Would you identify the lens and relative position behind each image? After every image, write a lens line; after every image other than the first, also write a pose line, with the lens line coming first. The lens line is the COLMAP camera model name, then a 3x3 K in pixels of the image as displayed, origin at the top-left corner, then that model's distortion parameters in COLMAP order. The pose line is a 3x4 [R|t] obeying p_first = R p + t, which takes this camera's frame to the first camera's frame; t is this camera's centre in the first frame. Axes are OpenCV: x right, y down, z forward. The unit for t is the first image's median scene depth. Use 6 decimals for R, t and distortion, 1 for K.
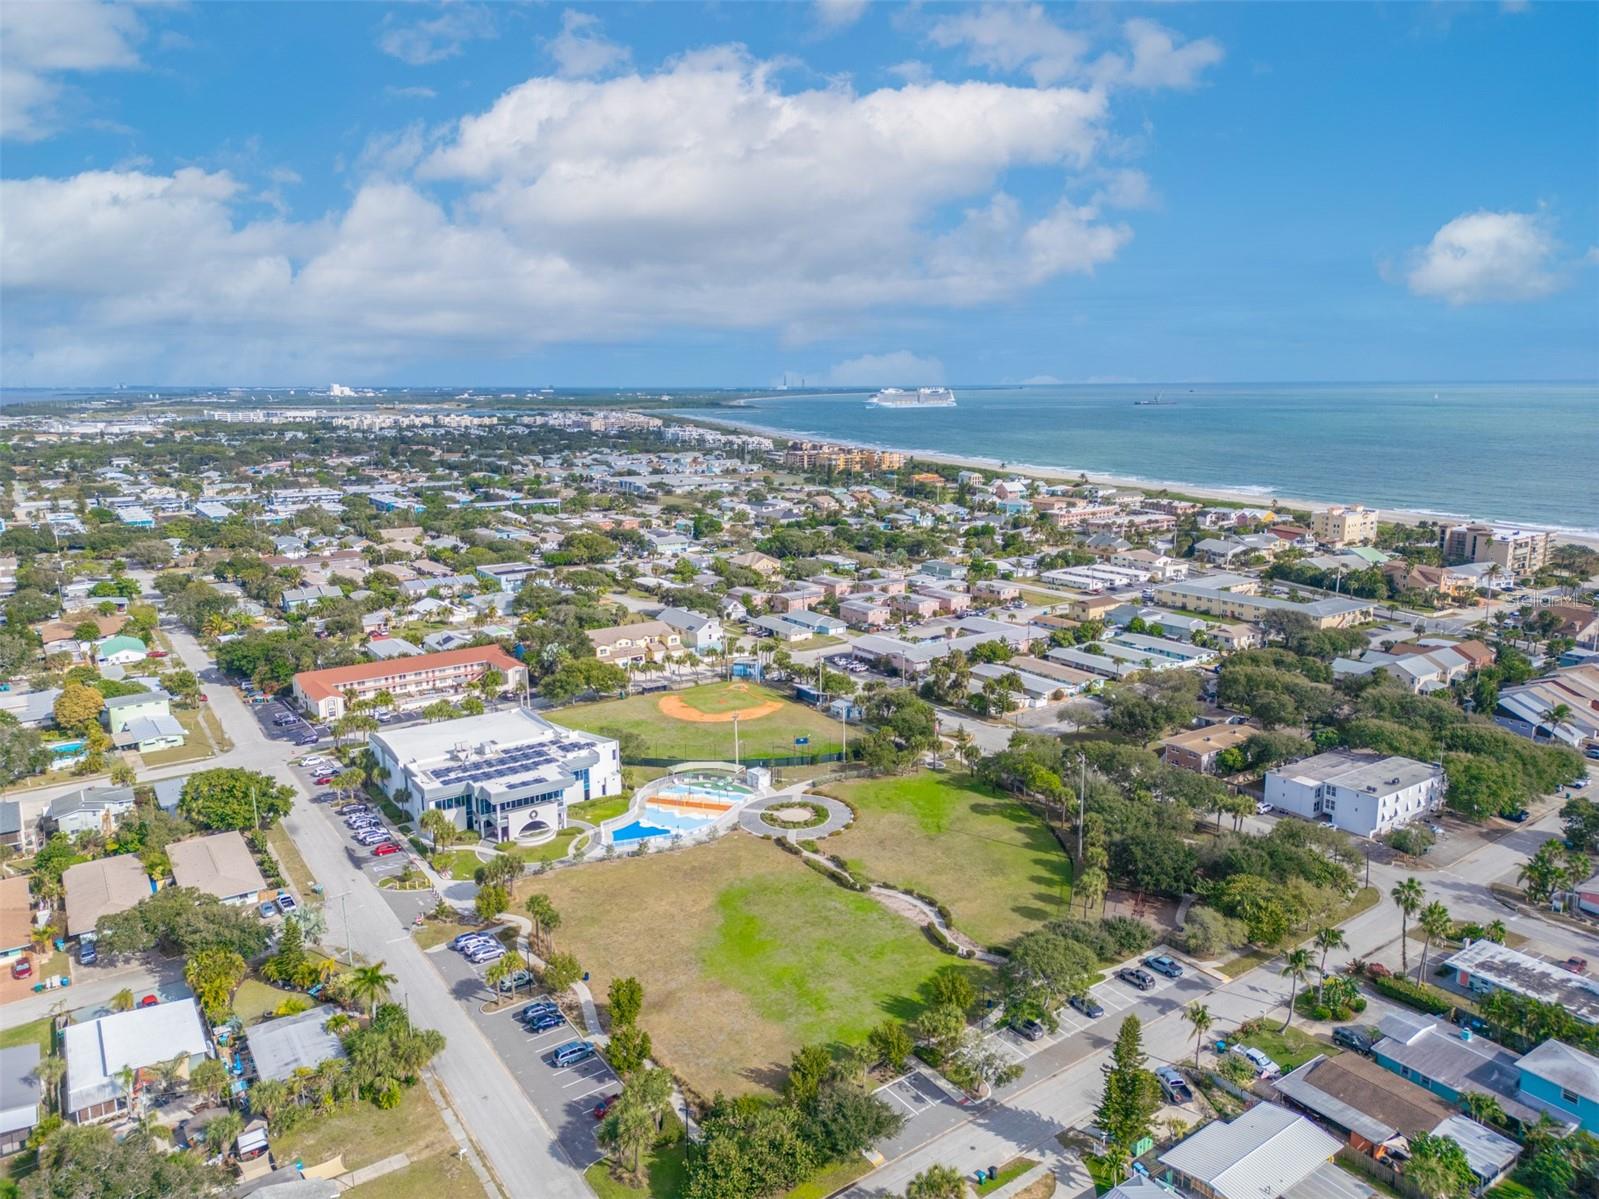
lens RADIAL K [[1101.5, 0, 799.5], [0, 1101.5, 599.5], [0, 0, 1]] dist [0.182286, -0.381806]
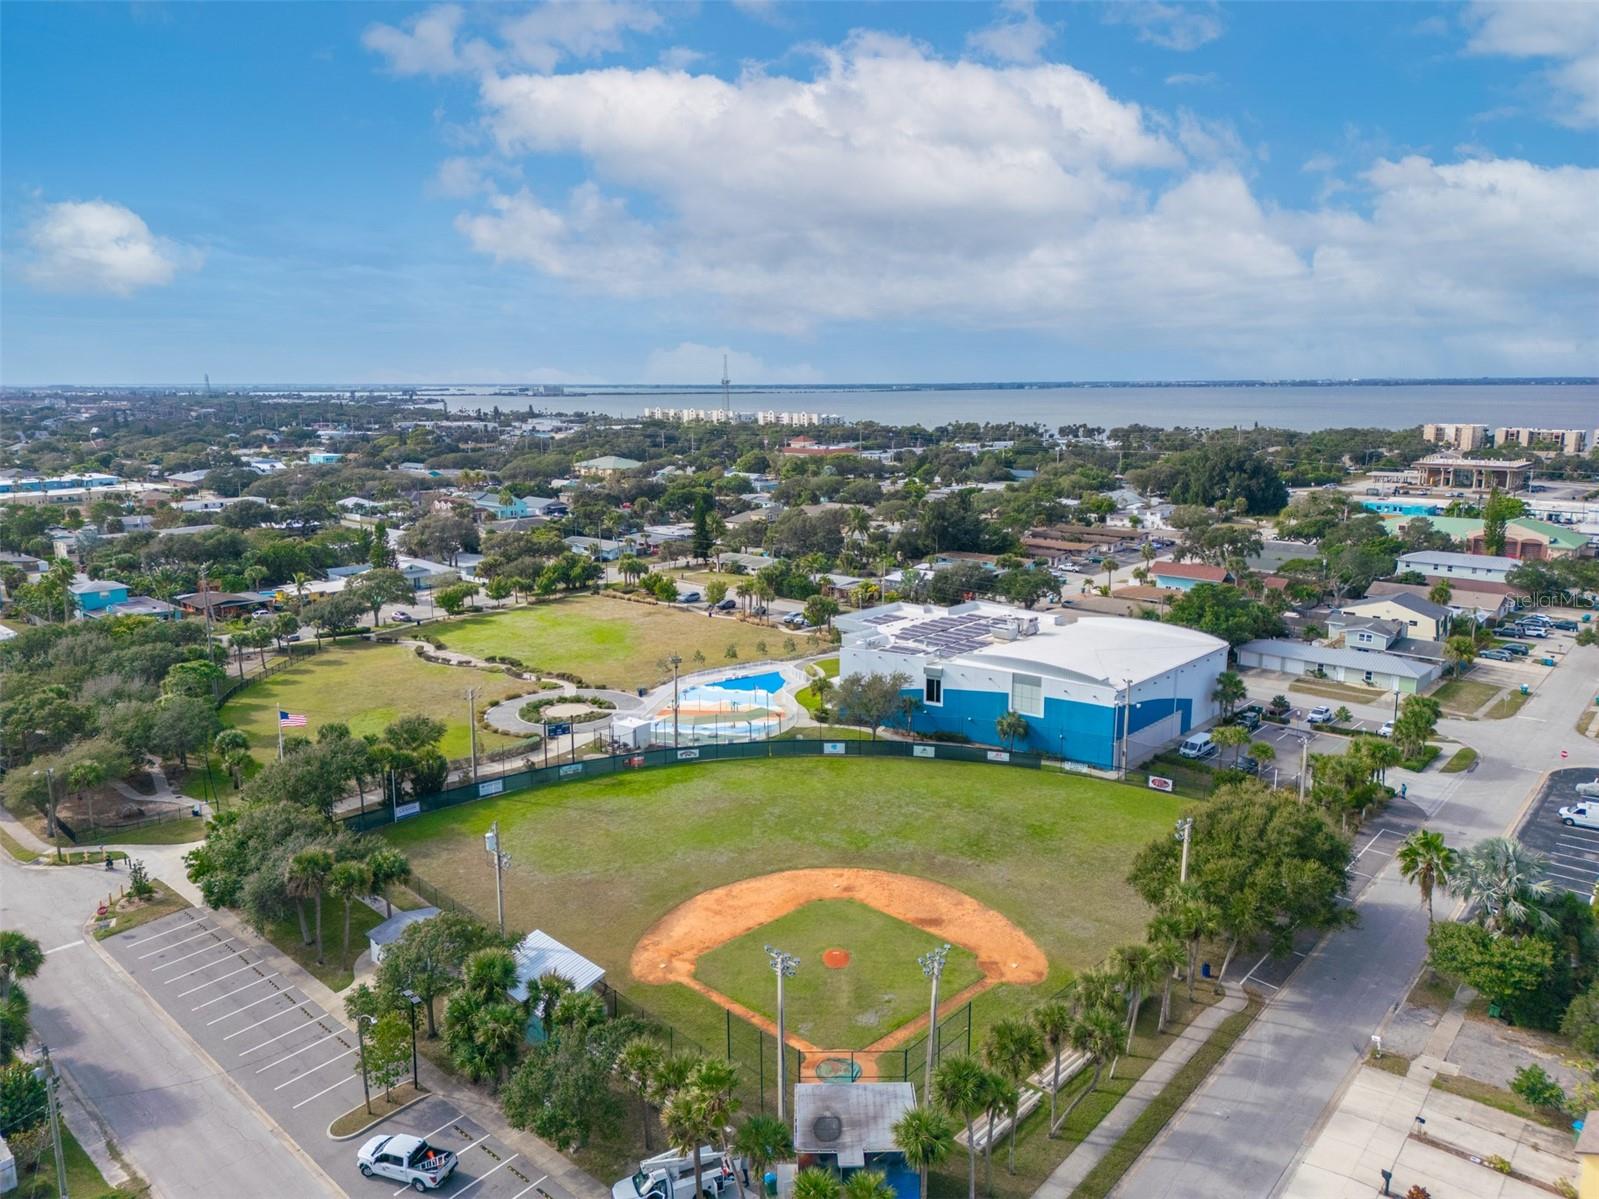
lens RADIAL K [[1101.5, 0, 799.5], [0, 1101.5, 599.5], [0, 0, 1]] dist [0.182286, -0.381806]
pose [[-0.974885, 0.052559, -0.216420, 0.001055], [-0.032117, 0.928418, 0.370147, -0.109811], [0.220383, 0.367801, -0.903412, 1.236019]]
